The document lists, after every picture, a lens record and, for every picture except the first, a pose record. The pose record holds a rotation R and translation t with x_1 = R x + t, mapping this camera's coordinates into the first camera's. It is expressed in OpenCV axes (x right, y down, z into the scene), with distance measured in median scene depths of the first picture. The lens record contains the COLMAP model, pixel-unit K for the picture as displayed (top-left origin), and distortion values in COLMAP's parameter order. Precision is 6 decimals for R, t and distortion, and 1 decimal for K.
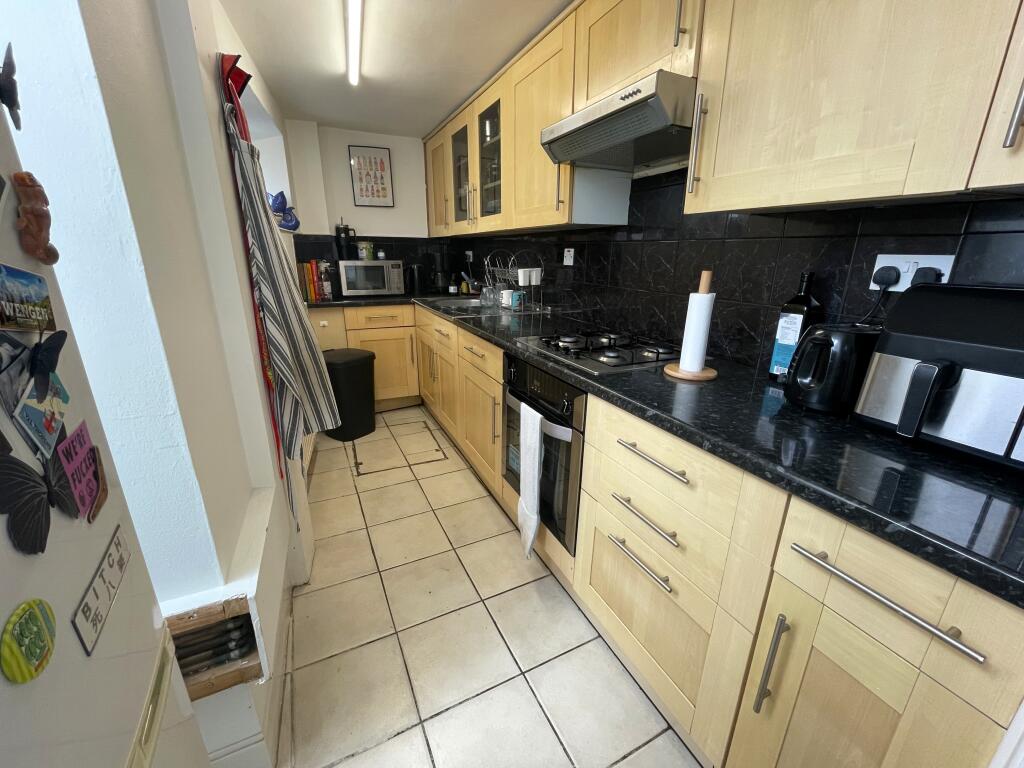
lens RADIAL K [[418.5, 0, 511.6], [0, 418.5, 383.6], [0, 0, 1]] dist [-0.001209, -0.000367]
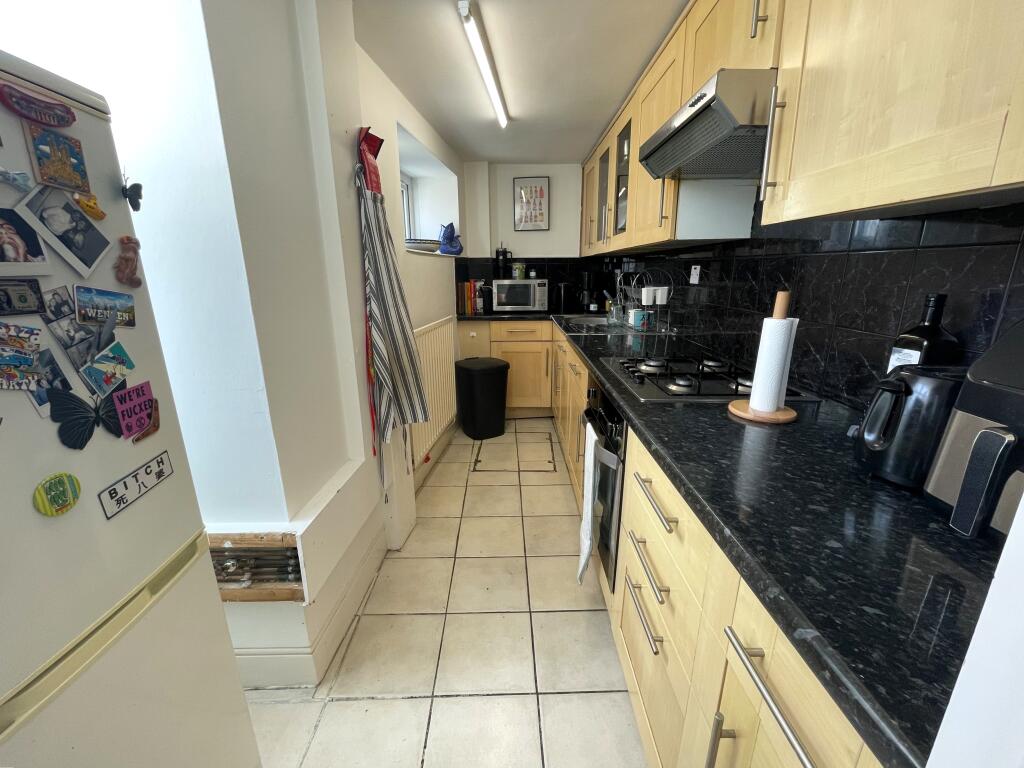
lens RADIAL K [[418.5, 0, 511.6], [0, 418.5, 383.6], [0, 0, 1]] dist [-0.001209, -0.000367]
pose [[0.903233, 0.097140, -0.418011, 0.221689], [-0.113513, 0.993432, -0.014417, -0.009870], [0.413865, 0.060472, 0.908328, 0.023310]]
